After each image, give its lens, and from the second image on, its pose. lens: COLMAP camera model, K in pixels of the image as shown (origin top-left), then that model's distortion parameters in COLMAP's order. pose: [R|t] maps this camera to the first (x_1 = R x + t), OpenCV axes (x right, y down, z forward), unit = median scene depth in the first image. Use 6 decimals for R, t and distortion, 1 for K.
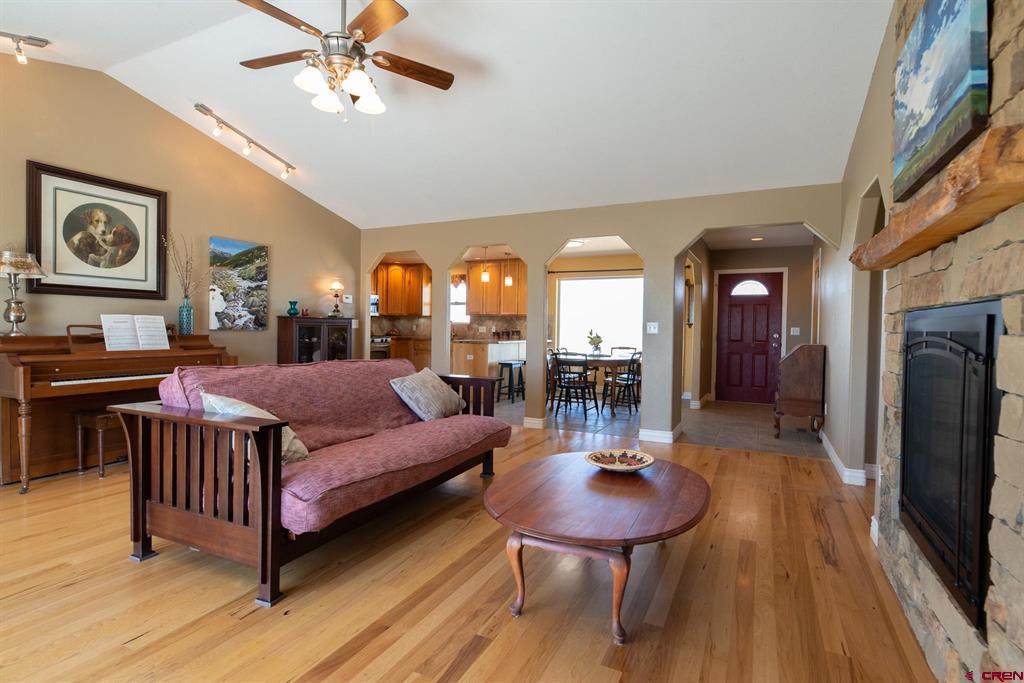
lens RADIAL K [[509.1, 0, 512.0], [0, 509.1, 341.5], [0, 0, 1]] dist [0.000583, 0.000049]
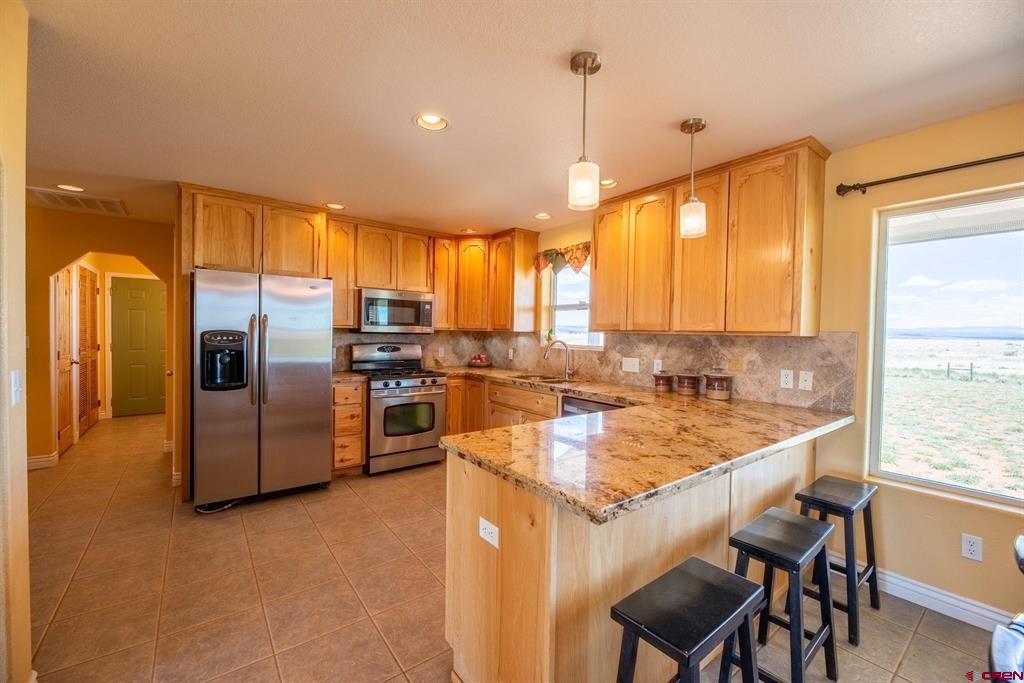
lens RADIAL K [[414.9, 0, 512.0], [0, 414.9, 341.5], [0, 0, 1]] dist [-0.002356, -0.000466]
pose [[0.897409, 0.009183, -0.441103, 0.005096], [-0.012577, 0.999910, -0.004772, -0.040110], [0.441020, 0.009830, 0.897444, 0.643502]]
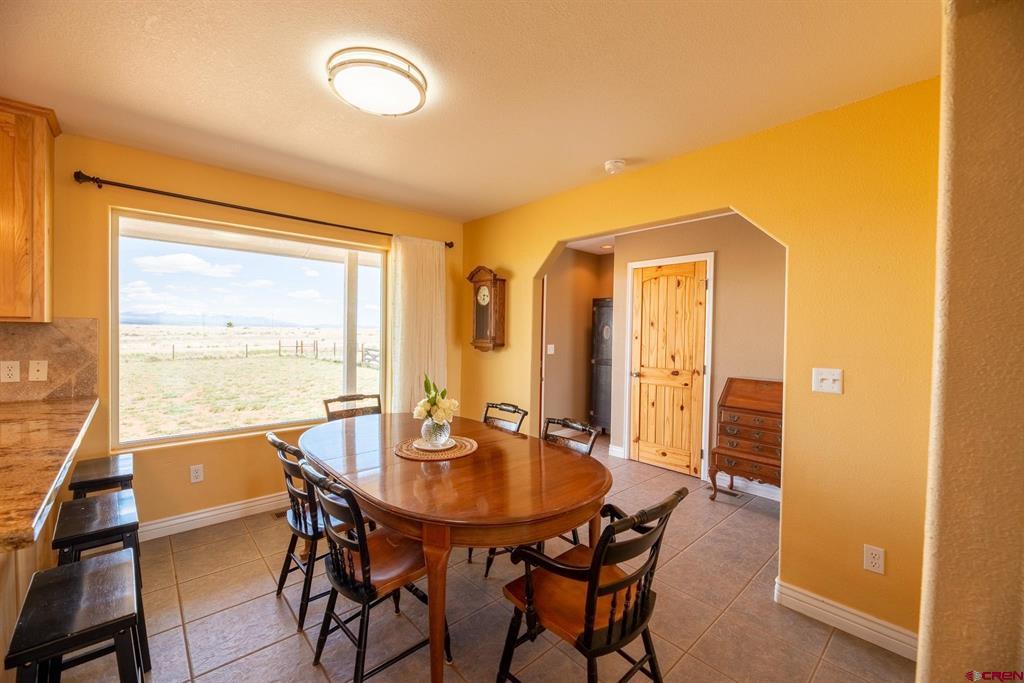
lens RADIAL K [[414.9, 0, 512.0], [0, 414.9, 341.5], [0, 0, 1]] dist [-0.002356, -0.000466]
pose [[0.369361, -0.027563, 0.928877, -0.058986], [0.005938, 0.999610, 0.027301, -0.040667], [-0.929267, -0.004568, 0.369380, 0.619850]]
